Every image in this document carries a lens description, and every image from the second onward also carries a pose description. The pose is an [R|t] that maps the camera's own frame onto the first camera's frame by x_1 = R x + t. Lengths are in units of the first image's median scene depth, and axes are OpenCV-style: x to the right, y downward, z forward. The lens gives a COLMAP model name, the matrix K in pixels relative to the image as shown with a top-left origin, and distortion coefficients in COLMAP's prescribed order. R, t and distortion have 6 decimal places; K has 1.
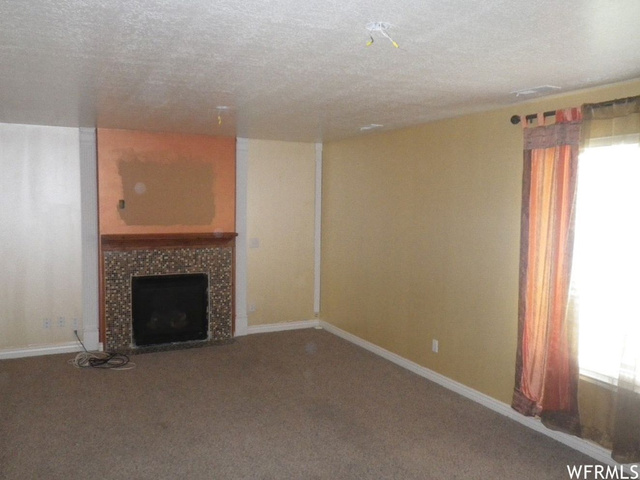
lens RADIAL K [[530.0, 0, 310.8], [0, 530.0, 241.7], [0, 0, 1]] dist [-0.002739, 0.002206]
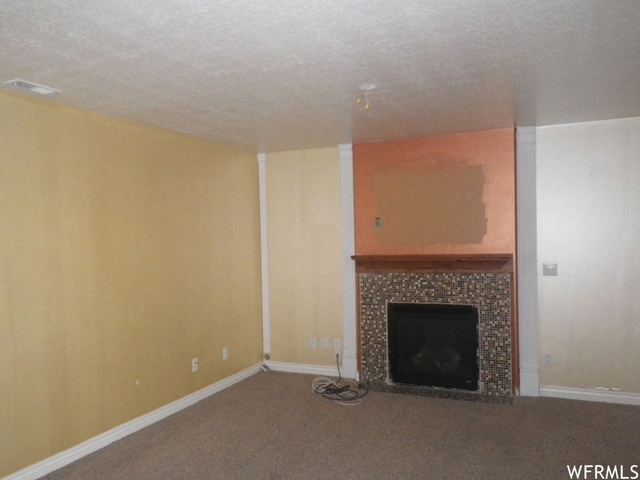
lens RADIAL K [[530.0, 0, 310.8], [0, 530.0, 241.7], [0, 0, 1]] dist [-0.002739, 0.002206]
pose [[0.632117, -0.019799, -0.774620, 0.265250], [-0.027912, 0.998443, -0.048297, 0.009916], [0.774370, 0.052150, 0.630580, 0.322188]]
